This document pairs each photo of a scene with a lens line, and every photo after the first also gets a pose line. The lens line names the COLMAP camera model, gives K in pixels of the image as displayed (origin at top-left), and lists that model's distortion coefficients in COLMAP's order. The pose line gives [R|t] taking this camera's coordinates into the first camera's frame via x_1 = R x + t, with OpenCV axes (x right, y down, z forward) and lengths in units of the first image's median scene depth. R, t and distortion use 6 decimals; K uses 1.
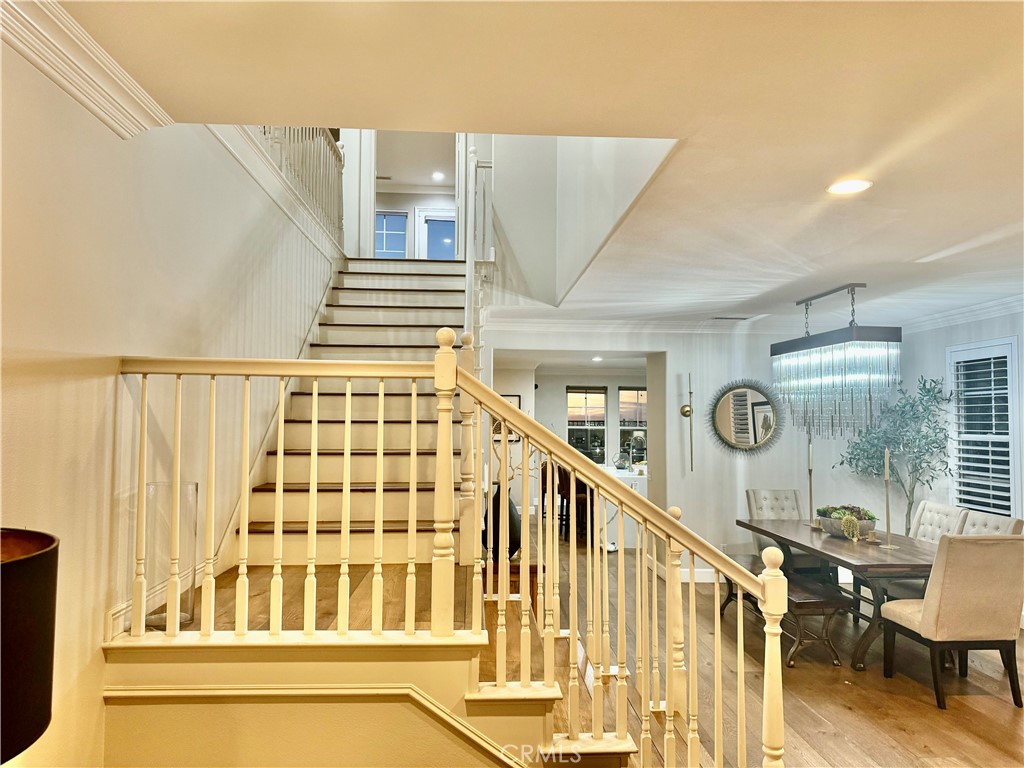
lens RADIAL K [[719.4, 0, 520.8], [0, 719.4, 386.2], [0, 0, 1]] dist [0.062567, -0.075432]
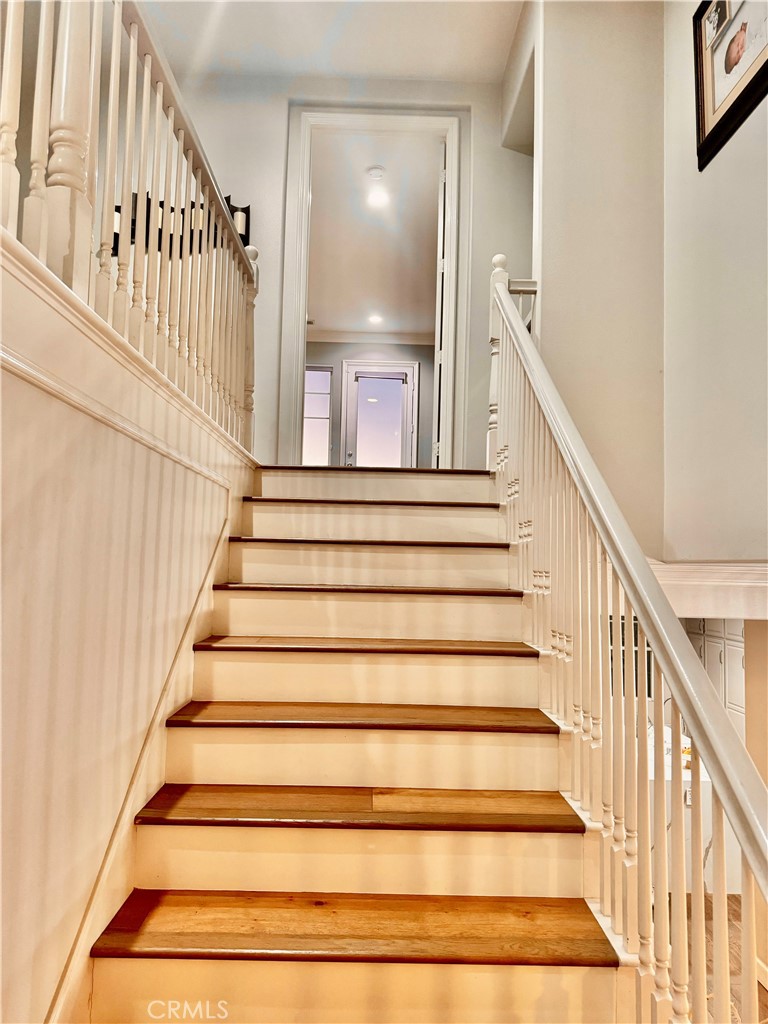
lens RADIAL K [[719.4, 0, 375.4], [0, 719.4, 513.2], [0, 0, 1]] dist [0.062567, -0.075432]
pose [[0.997951, 0.014298, -0.062359, -0.127773], [-0.016011, 0.999506, -0.027060, -0.135229], [0.061942, 0.028003, 0.997687, 0.503103]]
